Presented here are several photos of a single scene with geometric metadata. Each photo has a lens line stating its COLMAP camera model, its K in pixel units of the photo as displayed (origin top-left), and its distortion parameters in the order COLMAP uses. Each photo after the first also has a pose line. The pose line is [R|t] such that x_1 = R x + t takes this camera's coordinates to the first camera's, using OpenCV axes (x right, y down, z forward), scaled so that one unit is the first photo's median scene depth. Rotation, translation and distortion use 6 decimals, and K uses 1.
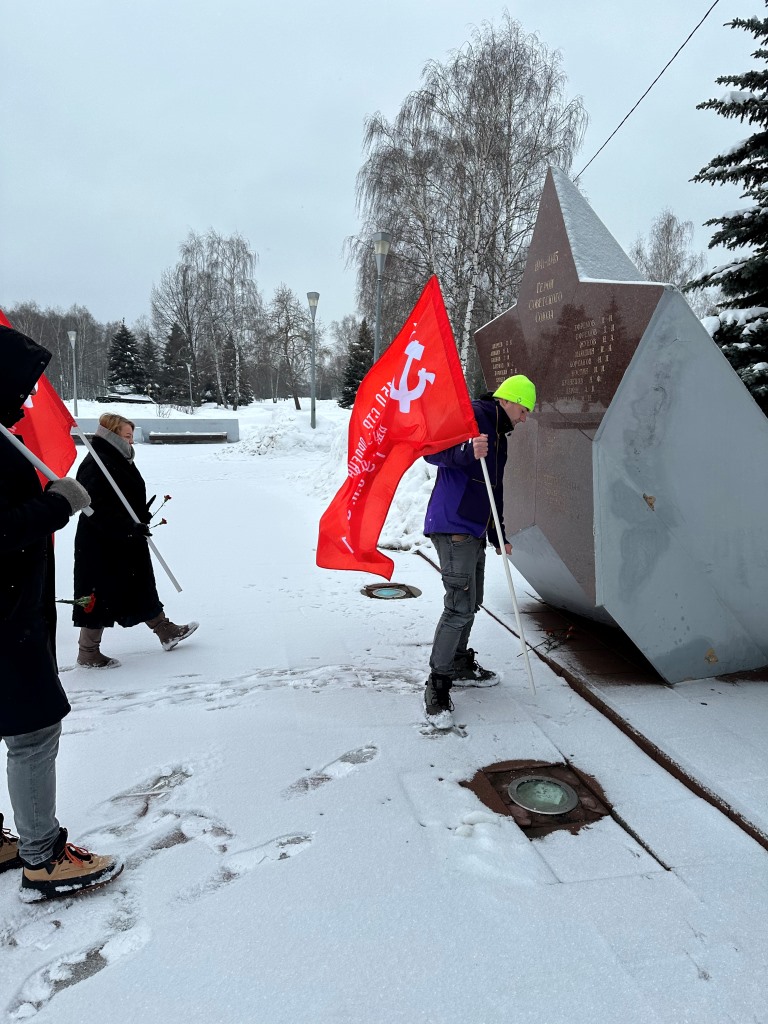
lens RADIAL K [[751.9, 0, 384.0], [0, 751.9, 512.0], [0, 0, 1]] dist [0.056202, -0.048157]
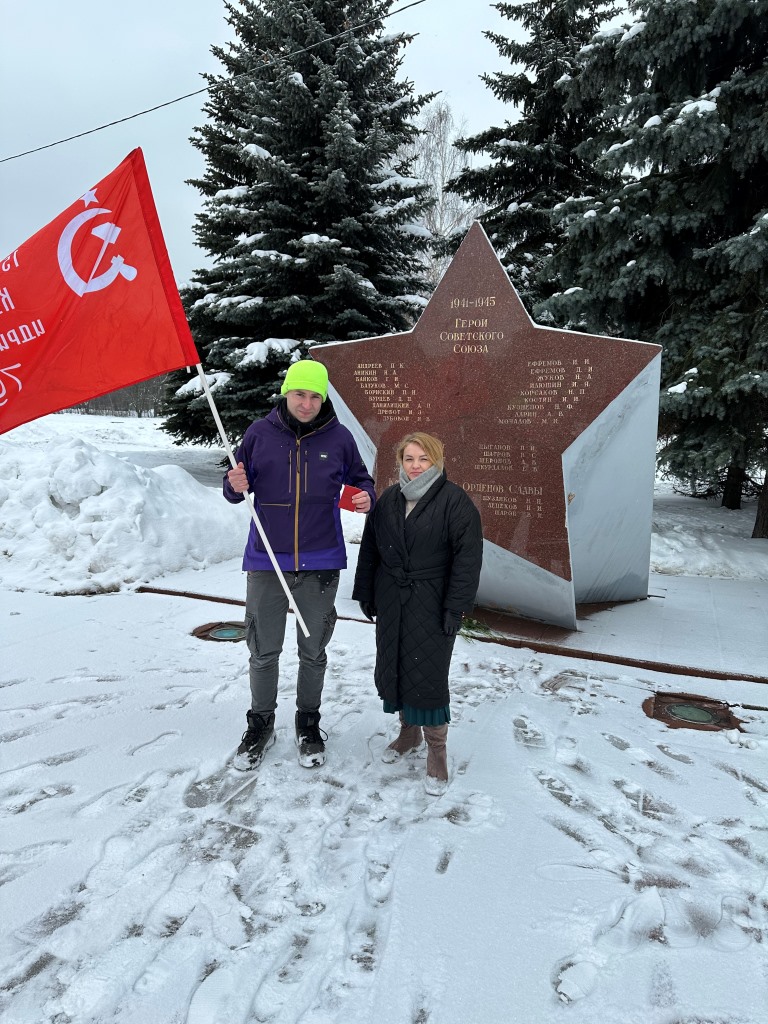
lens RADIAL K [[751.9, 0, 384.0], [0, 751.9, 512.0], [0, 0, 1]] dist [0.056202, -0.048157]
pose [[0.549271, -0.087425, 0.831059, -0.968598], [0.097033, 0.994458, 0.040482, -0.077750], [-0.829992, 0.058405, 0.554710, 0.543977]]
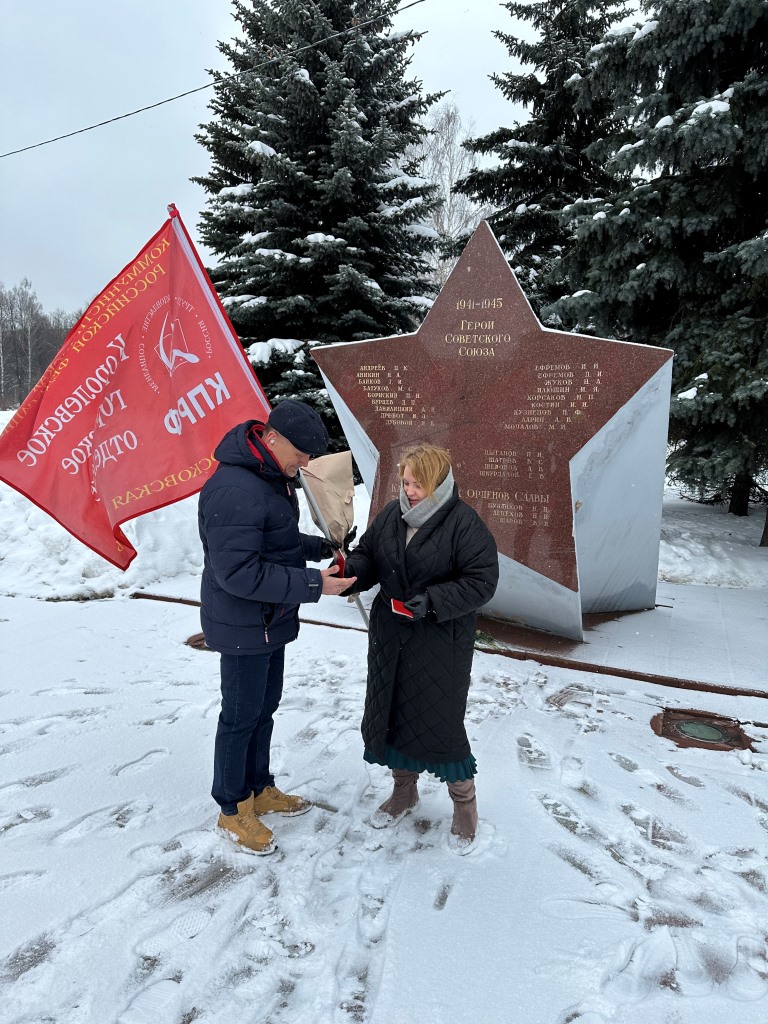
lens RADIAL K [[751.8, 0, 394.1], [0, 751.8, 514.2], [0, 0, 1]] dist [0.055050, -0.046011]
pose [[0.544997, -0.083017, 0.834318, -0.931185], [0.087717, 0.995271, 0.041733, -0.084447], [-0.833837, 0.050439, 0.549702, 0.560396]]
